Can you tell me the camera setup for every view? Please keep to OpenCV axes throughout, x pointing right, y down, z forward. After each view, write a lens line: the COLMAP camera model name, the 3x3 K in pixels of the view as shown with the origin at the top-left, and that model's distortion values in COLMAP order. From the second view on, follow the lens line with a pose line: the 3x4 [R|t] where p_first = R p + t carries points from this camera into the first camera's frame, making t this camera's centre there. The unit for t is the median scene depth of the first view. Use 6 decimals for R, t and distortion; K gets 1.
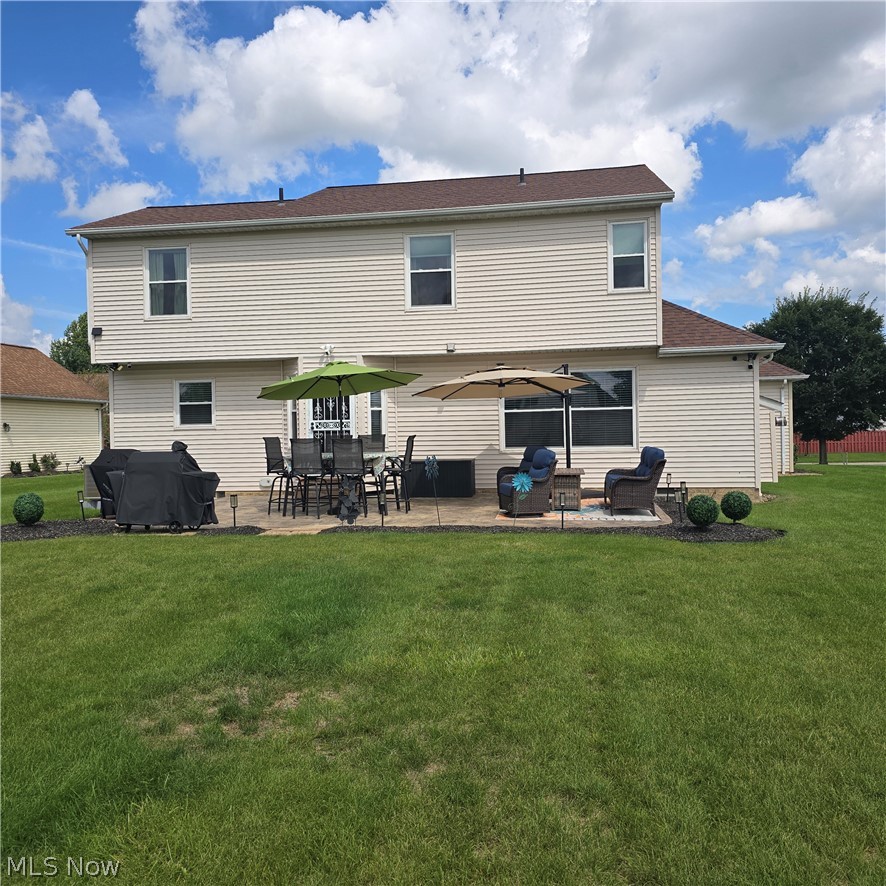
lens RADIAL K [[791.8, 0, 439.4], [0, 791.8, 444.9], [0, 0, 1]] dist [0.137407, -0.184606]
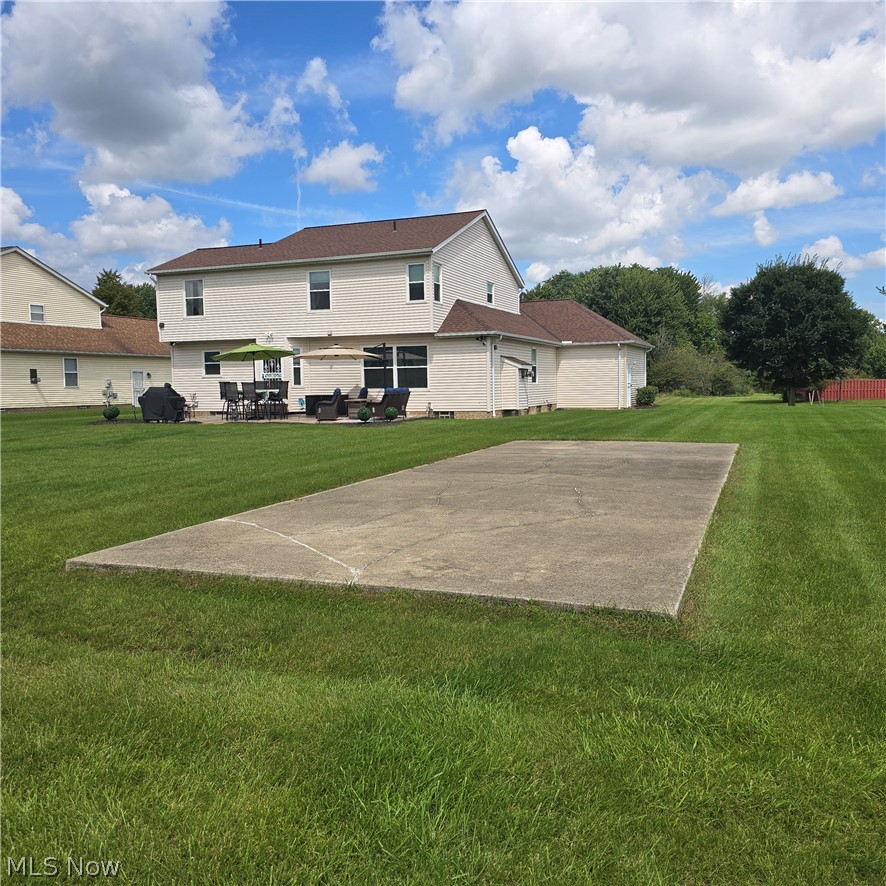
lens RADIAL K [[791.8, 0, 439.4], [0, 791.8, 444.9], [0, 0, 1]] dist [0.137407, -0.184606]
pose [[0.972675, 0.022023, -0.231123, 0.675458], [-0.006718, 0.997744, 0.066797, 0.009872], [0.232073, -0.063420, 0.970629, -0.721633]]
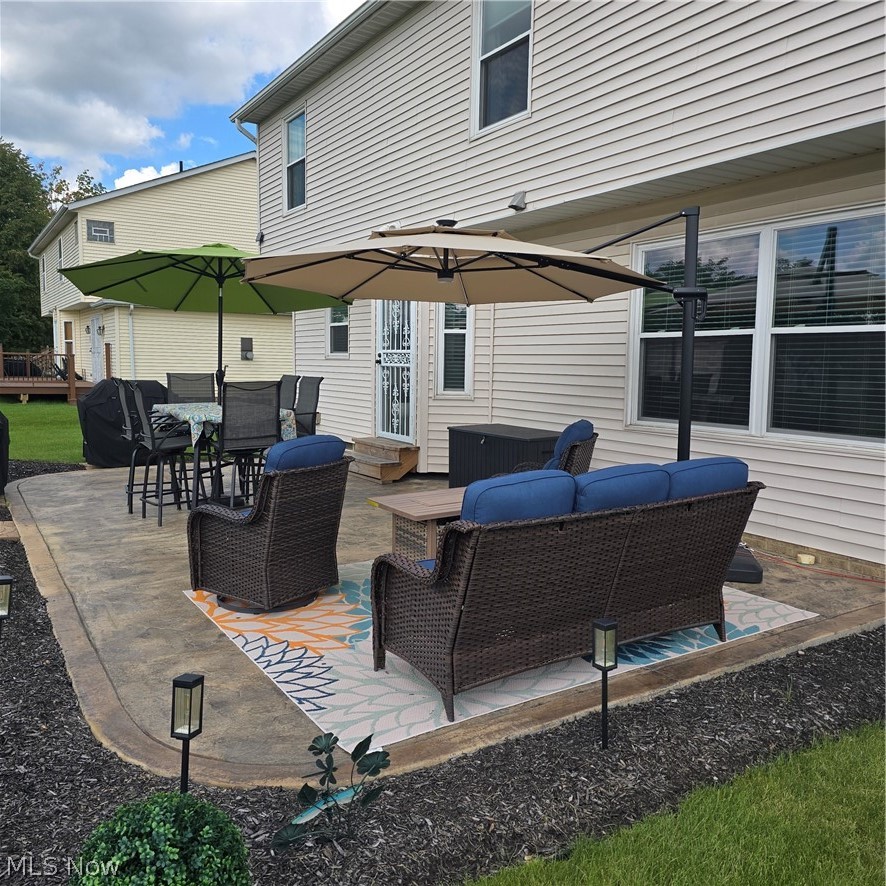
lens RADIAL K [[791.8, 0, 439.4], [0, 791.8, 444.9], [0, 0, 1]] dist [0.137407, -0.184606]
pose [[0.642423, 0.109671, -0.758462, 0.360998], [-0.041417, 0.993229, 0.108538, -0.026165], [0.765230, -0.038314, 0.642616, 0.629520]]
